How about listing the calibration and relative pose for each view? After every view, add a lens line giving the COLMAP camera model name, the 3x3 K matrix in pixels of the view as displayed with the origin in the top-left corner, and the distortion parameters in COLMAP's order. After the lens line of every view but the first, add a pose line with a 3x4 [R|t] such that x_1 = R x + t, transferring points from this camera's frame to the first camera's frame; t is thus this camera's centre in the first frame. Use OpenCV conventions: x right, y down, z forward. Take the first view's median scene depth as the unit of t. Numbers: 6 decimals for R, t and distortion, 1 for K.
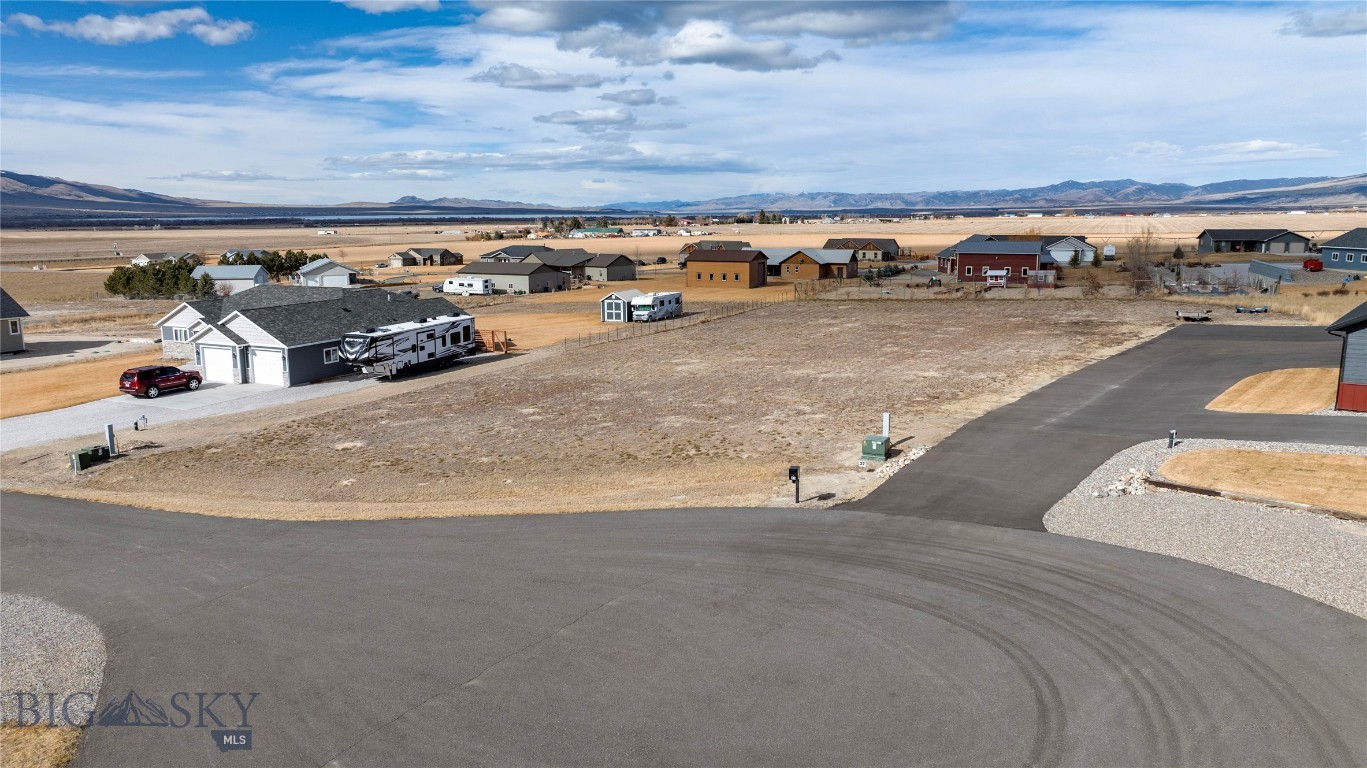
lens RADIAL K [[970.7, 0, 686.2], [0, 970.7, 325.3], [0, 0, 1]] dist [-0.017621, -0.004678]
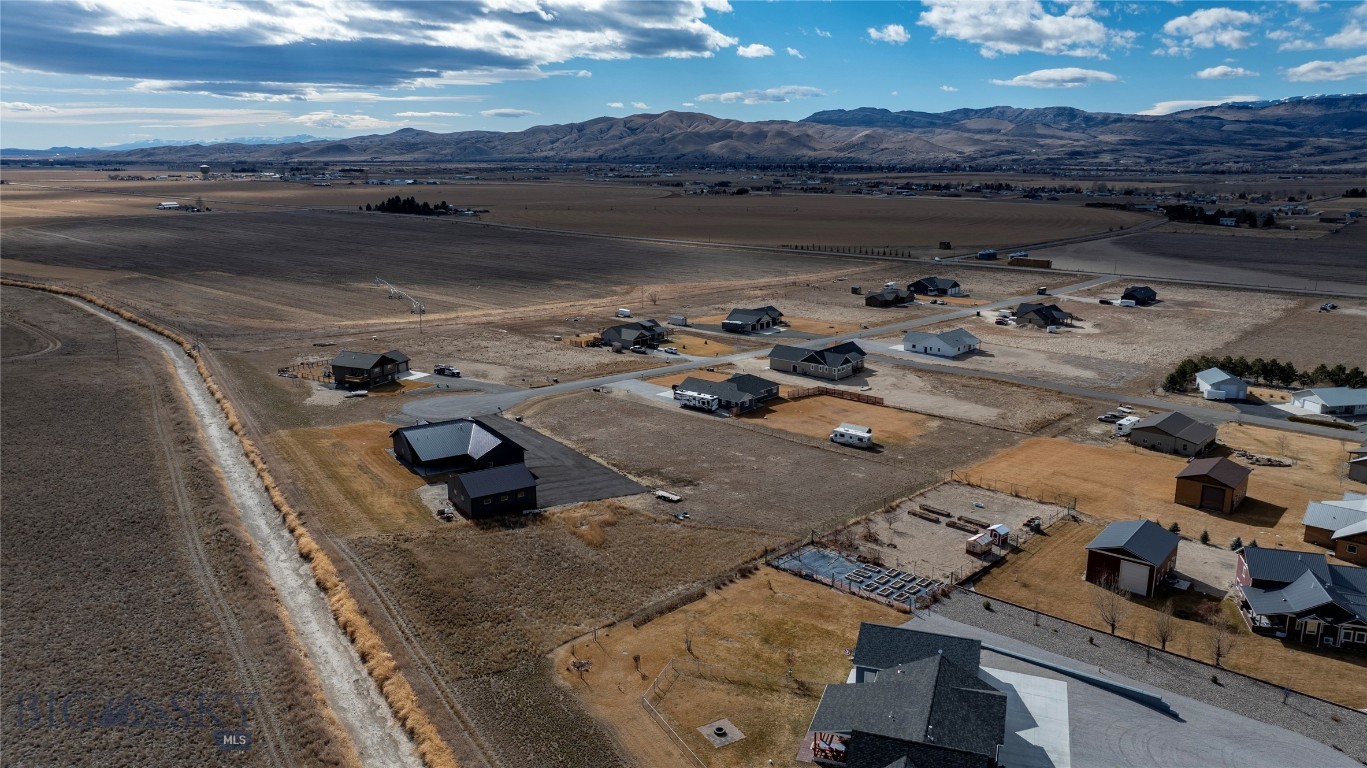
lens RADIAL K [[962.7, 0, 688.8], [0, 962.7, 375.9], [0, 0, 1]] dist [-0.014570, -0.009953]
pose [[-0.291849, 0.223095, -0.930082, 2.714897], [-0.108507, 0.958416, 0.263940, -0.909128], [0.950290, 0.177951, -0.255506, 1.794064]]
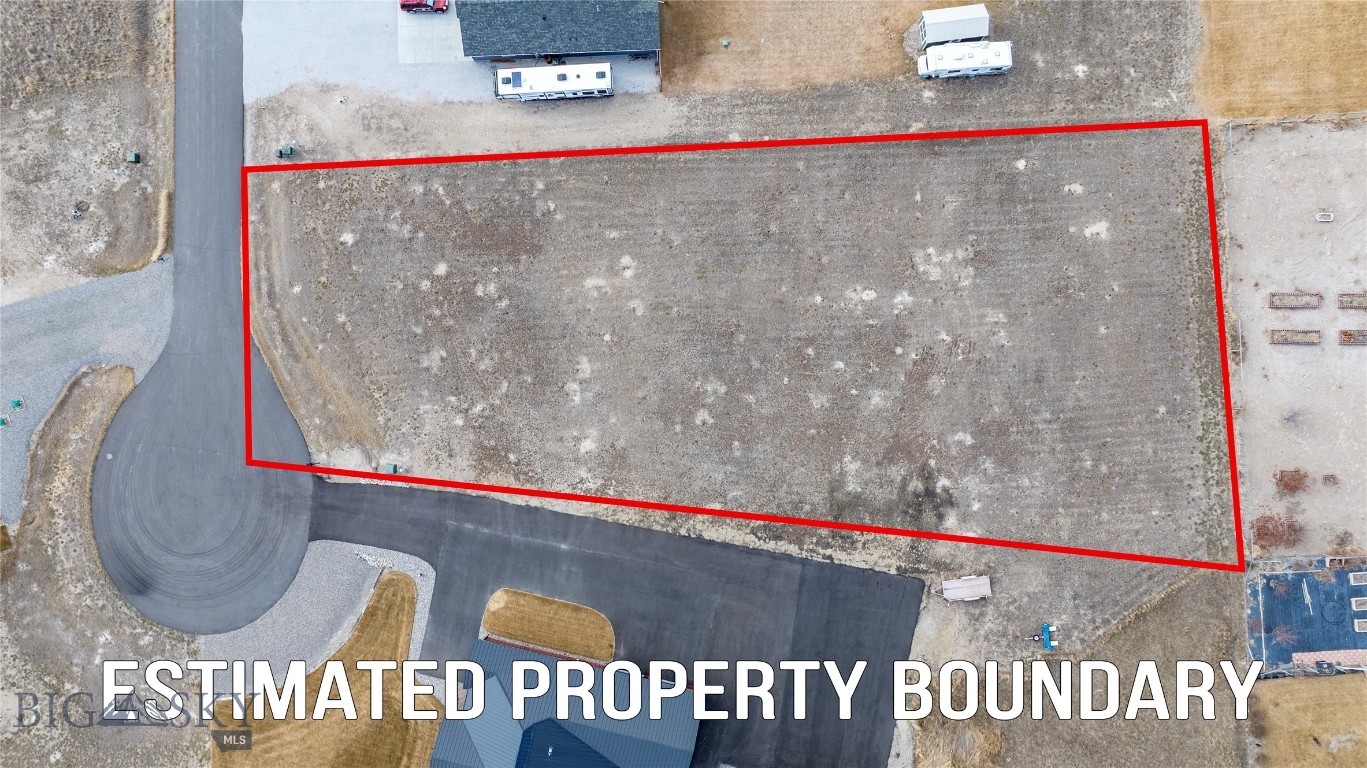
lens RADIAL K [[962.7, 0, 688.8], [0, 962.7, 375.9], [0, 0, 1]] dist [-0.014570, -0.009953]
pose [[0.451558, 0.892208, -0.007719, 0.191783], [-0.104929, 0.061693, 0.992564, -1.351151], [0.886050, -0.447390, 0.121476, 0.818601]]
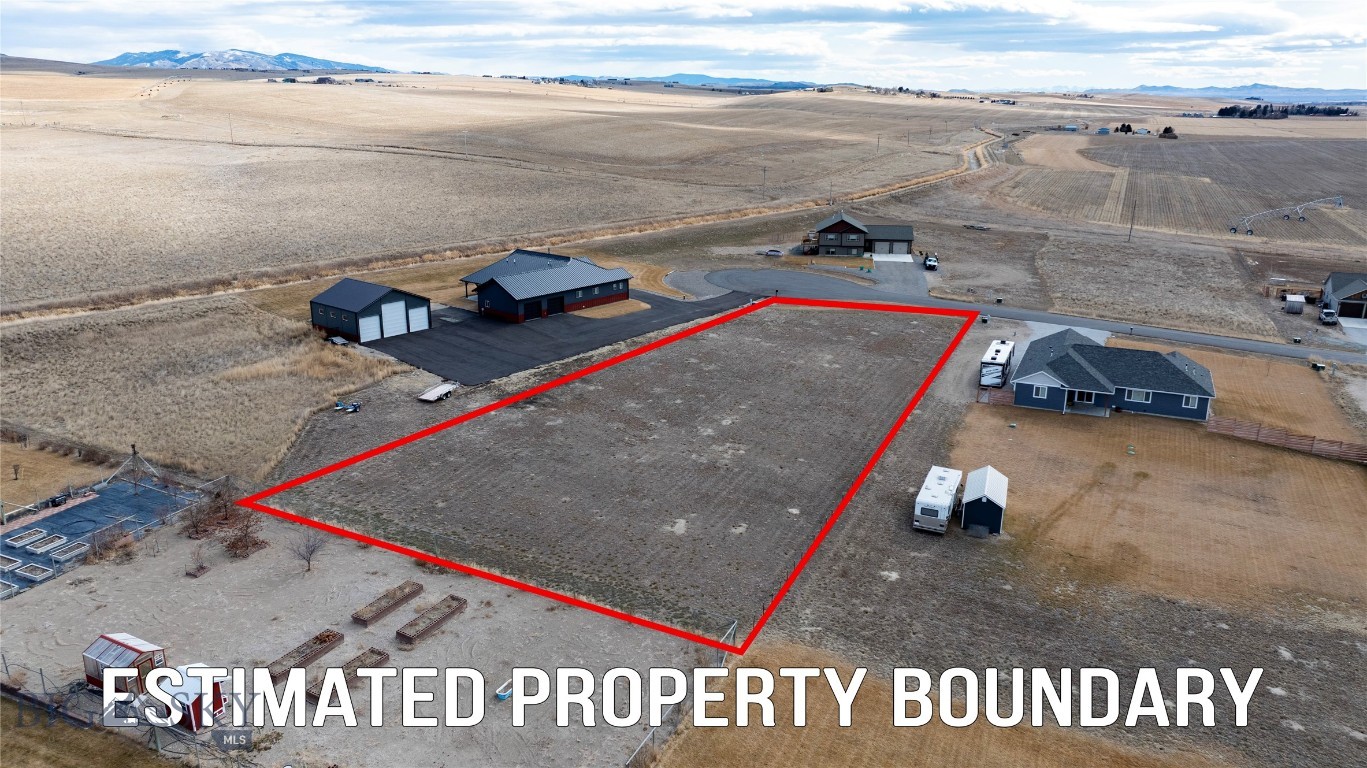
lens RADIAL K [[962.7, 0, 688.8], [0, 962.7, 375.9], [0, 0, 1]] dist [-0.014570, -0.009953]
pose [[-0.999990, 0.002642, 0.003685, 0.244109], [0.003866, 0.921561, 0.388215, -0.605114], [-0.002370, 0.388225, -0.921561, 2.546389]]
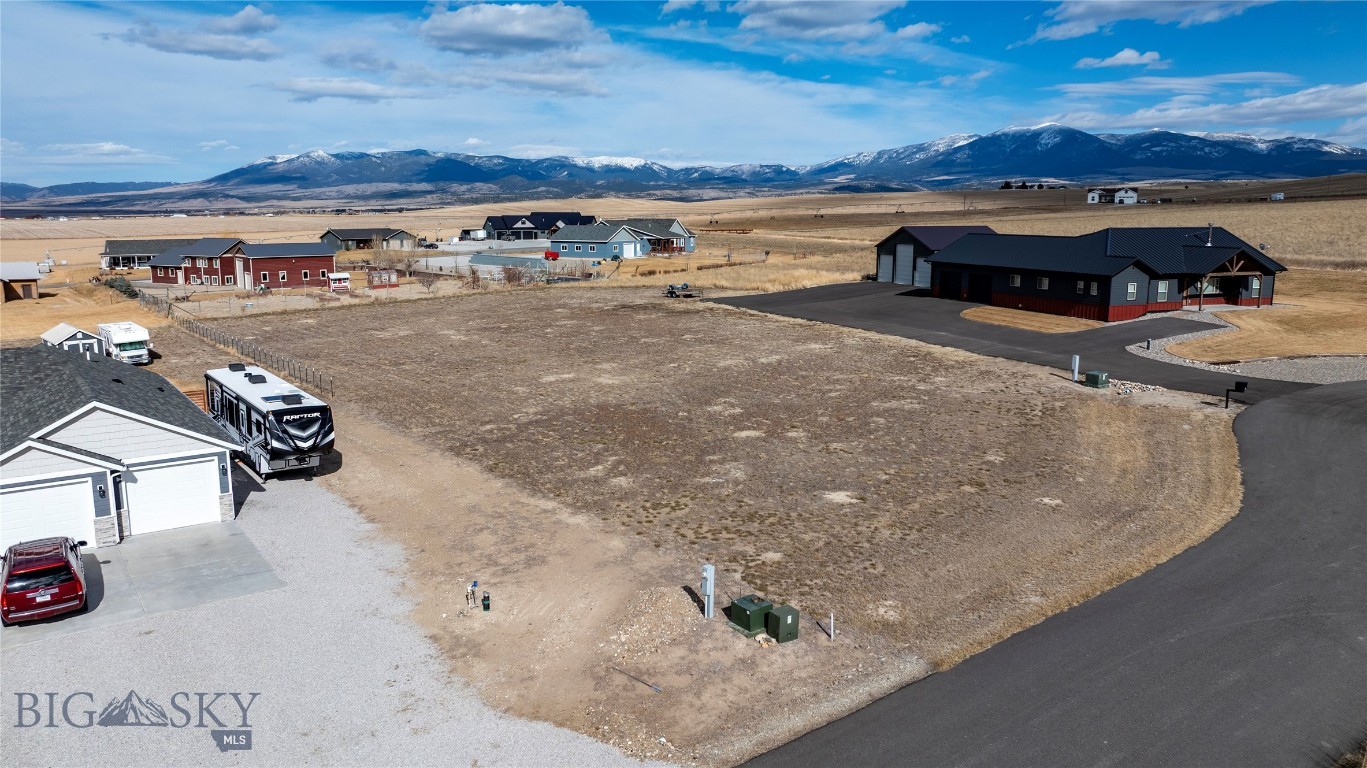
lens RADIAL K [[962.7, 0, 688.8], [0, 962.7, 375.9], [0, 0, 1]] dist [-0.014570, -0.009953]
pose [[0.479756, -0.144326, 0.865450, -0.687094], [0.101124, 0.988901, 0.108855, -0.046954], [-0.871555, 0.035294, 0.489026, 0.458830]]
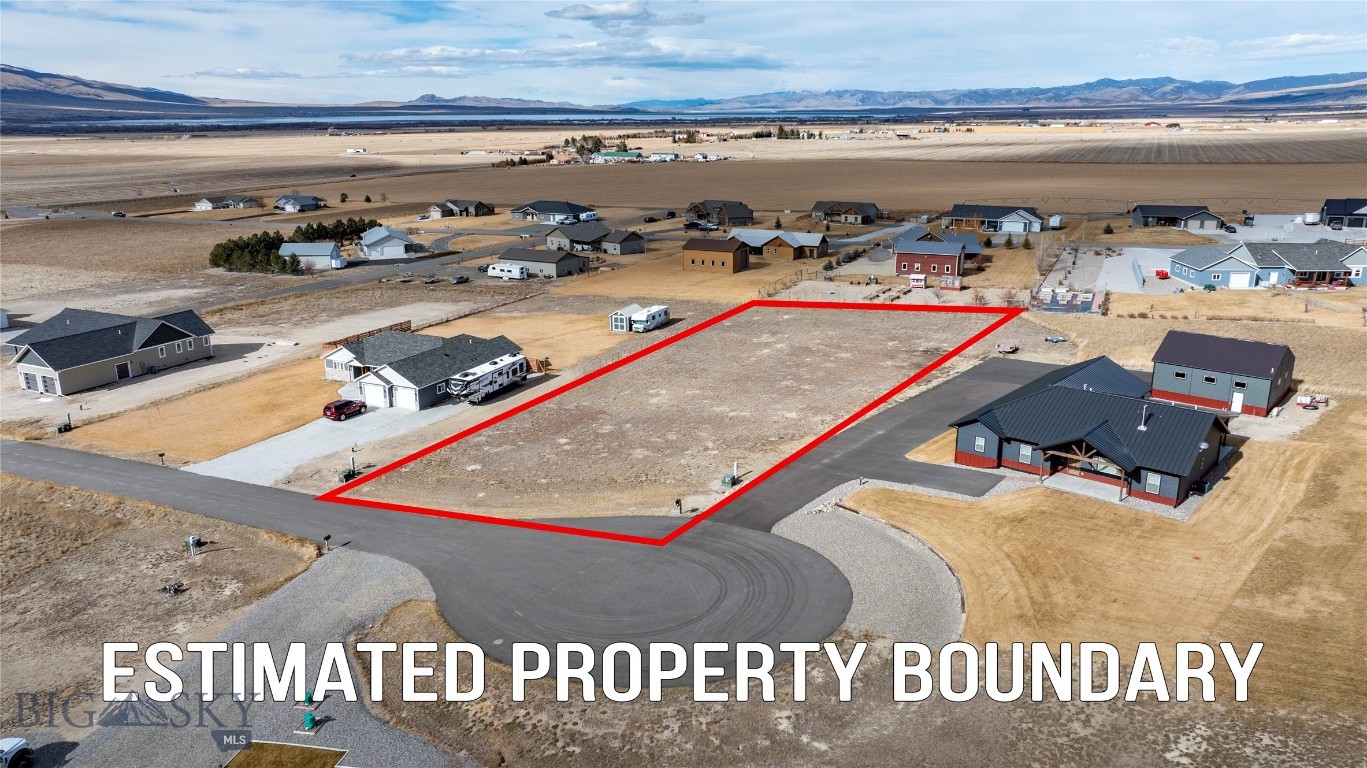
lens RADIAL K [[962.7, 0, 688.8], [0, 962.7, 375.9], [0, 0, 1]] dist [-0.014570, -0.009953]
pose [[0.999778, 0.005598, -0.020333, 0.082392], [-0.002429, 0.988278, 0.152643, -0.230317], [0.020949, -0.152559, 0.988072, -0.573551]]
